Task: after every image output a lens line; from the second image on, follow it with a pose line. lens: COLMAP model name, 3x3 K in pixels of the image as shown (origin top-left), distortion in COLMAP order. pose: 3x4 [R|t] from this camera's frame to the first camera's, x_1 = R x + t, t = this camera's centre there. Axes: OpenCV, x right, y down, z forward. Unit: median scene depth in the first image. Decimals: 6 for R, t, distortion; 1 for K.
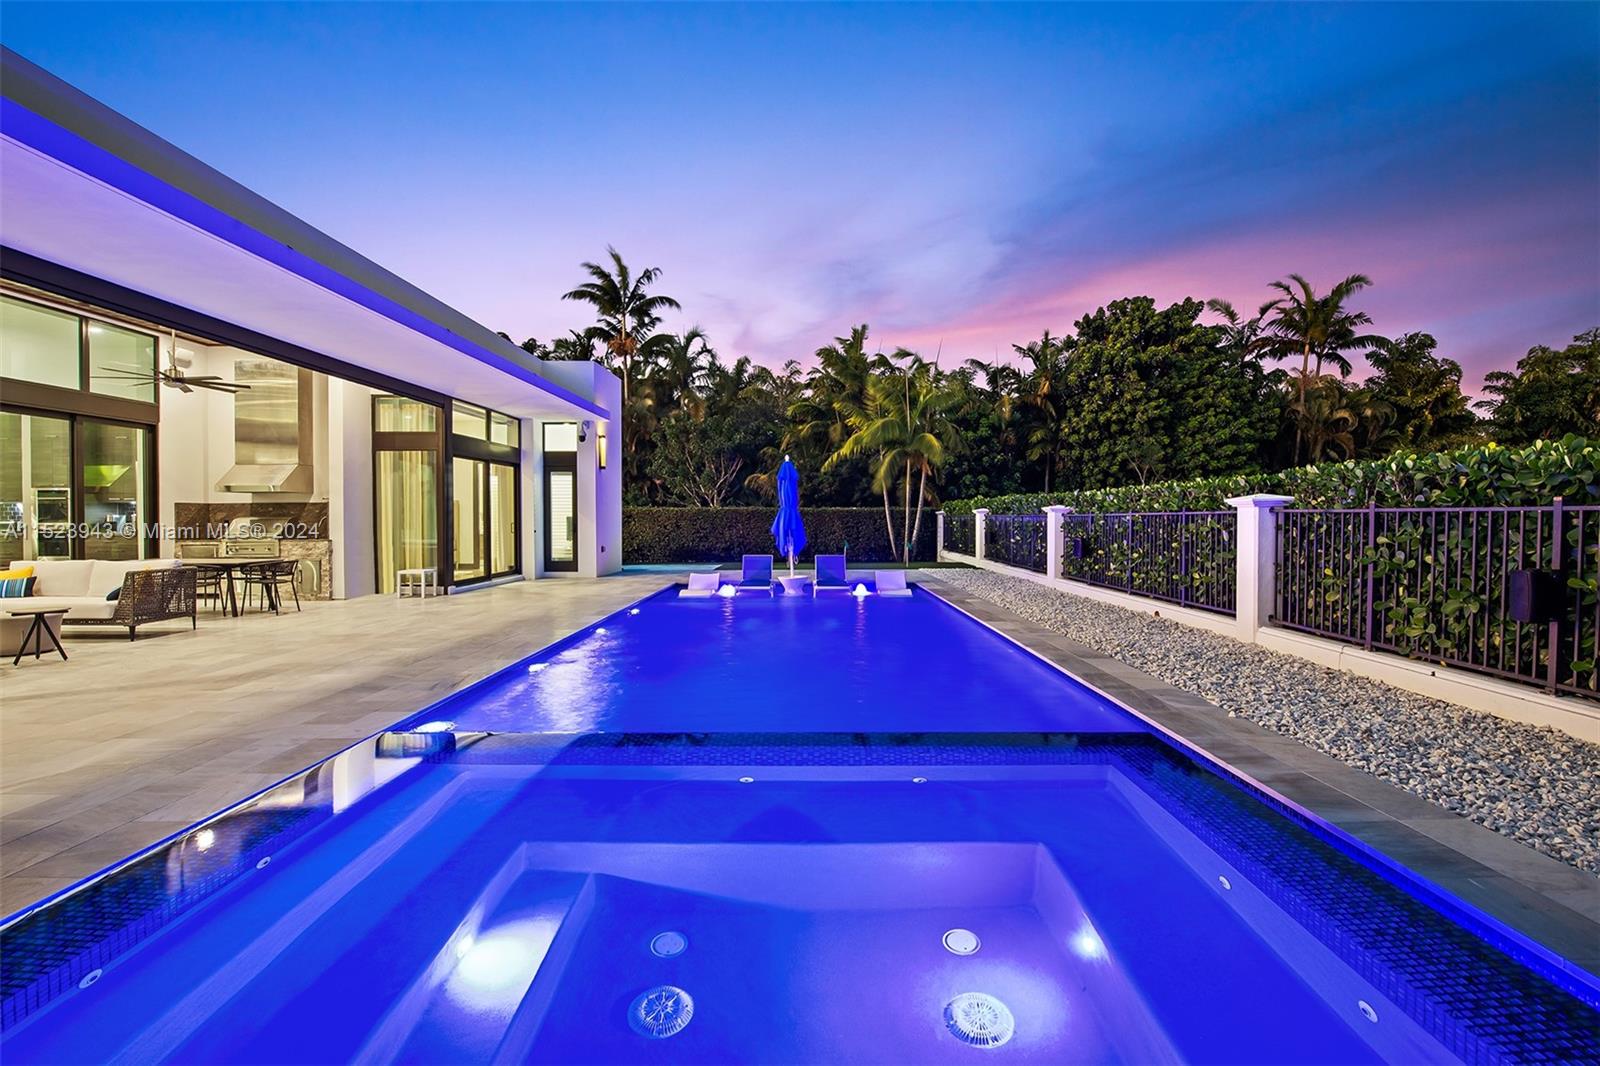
lens RADIAL K [[751.1, 0, 797.8], [0, 751.1, 525.3], [0, 0, 1]] dist [-0.008950, -0.001078]
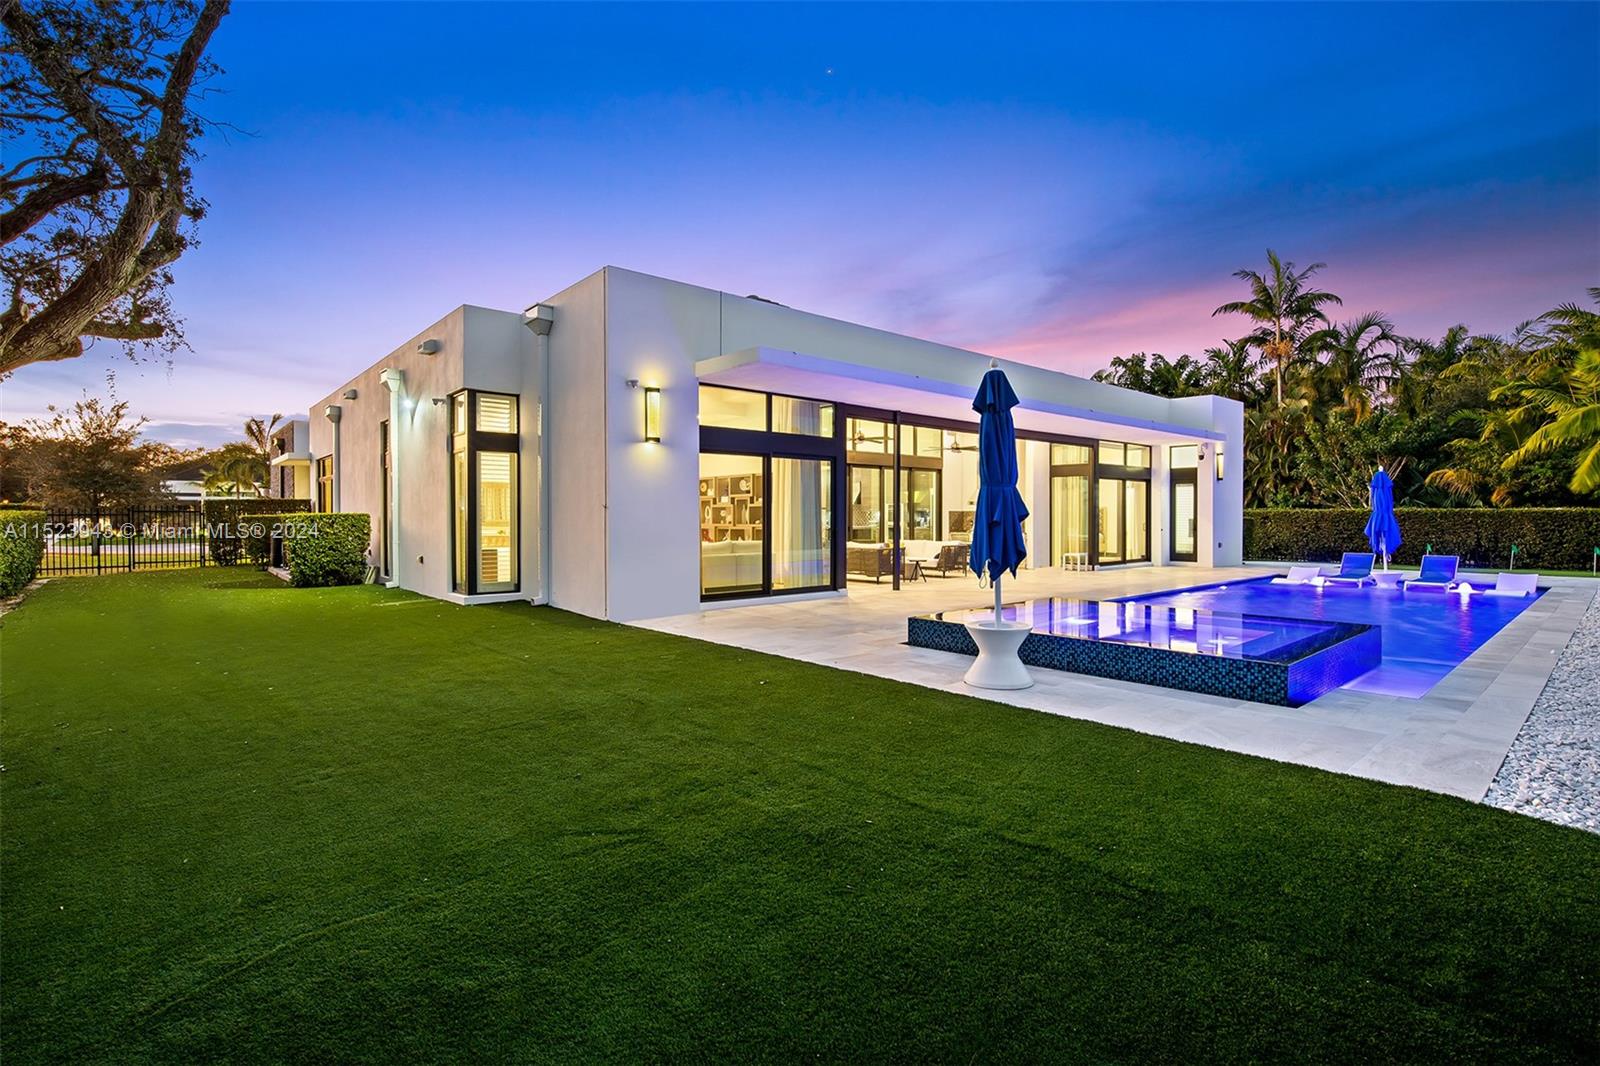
lens RADIAL K [[751.1, 0, 797.5], [0, 751.1, 525.4], [0, 0, 1]] dist [-0.008950, -0.001078]
pose [[0.665208, 0.010308, -0.746587, 0.207043], [-0.007540, 0.999946, 0.007088, -0.004317], [0.746620, 0.000915, 0.665250, -0.356984]]
